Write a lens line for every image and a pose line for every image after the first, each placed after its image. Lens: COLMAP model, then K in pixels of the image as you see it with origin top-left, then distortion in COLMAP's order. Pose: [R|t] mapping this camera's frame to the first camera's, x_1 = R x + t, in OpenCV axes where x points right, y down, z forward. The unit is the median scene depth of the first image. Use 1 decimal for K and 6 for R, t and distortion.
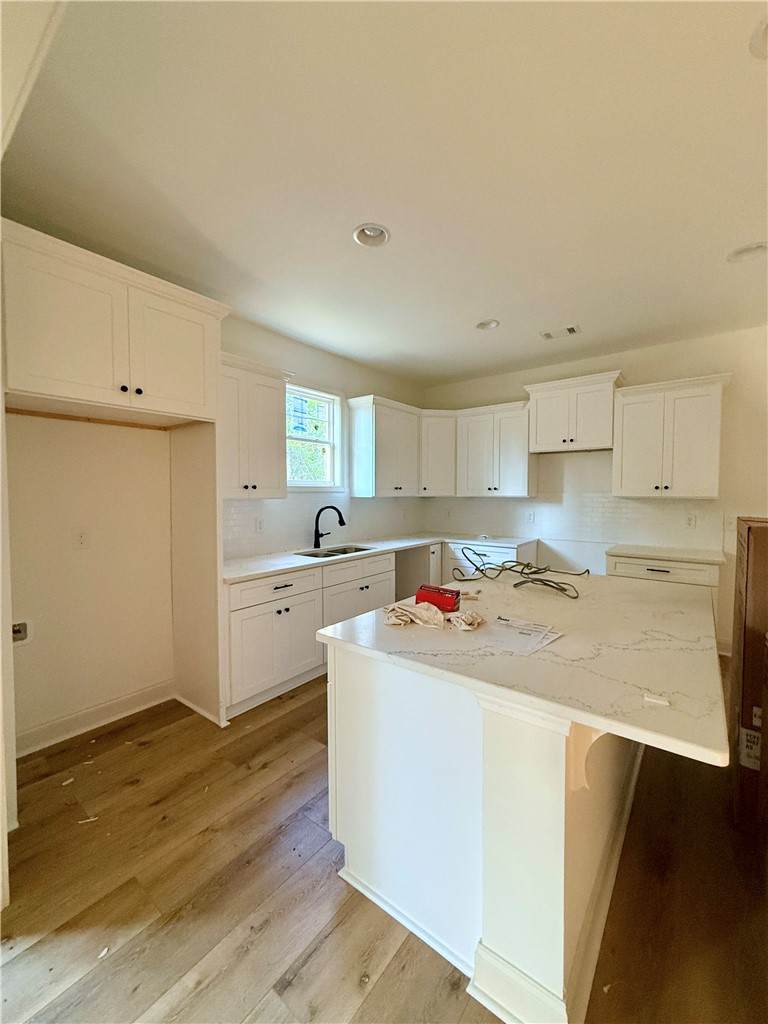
lens RADIAL K [[408.1, 0, 392.8], [0, 408.1, 509.3], [0, 0, 1]] dist [-0.002342, -0.000033]
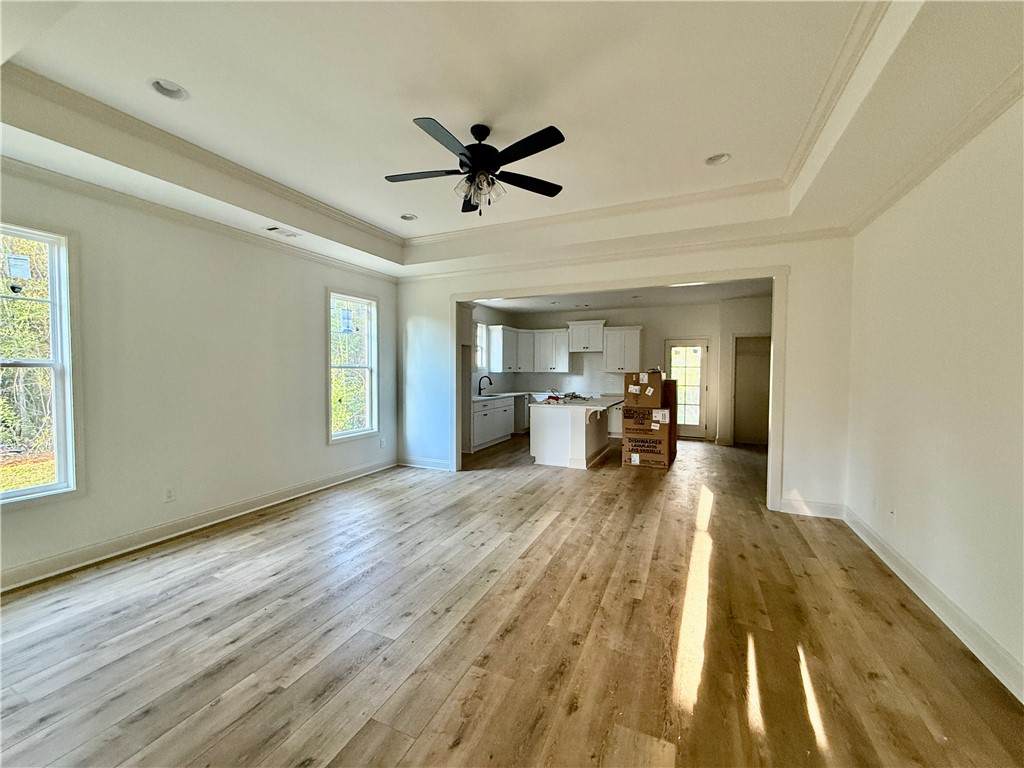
lens RADIAL K [[408.1, 0, 507.3], [0, 408.1, 383.9], [0, 0, 1]] dist [-0.002342, -0.000033]
pose [[0.976200, -0.001858, 0.216865, -0.491929], [0.002916, 0.999985, -0.004558, 0.041915], [-0.216854, 0.005082, 0.976191, -1.131968]]
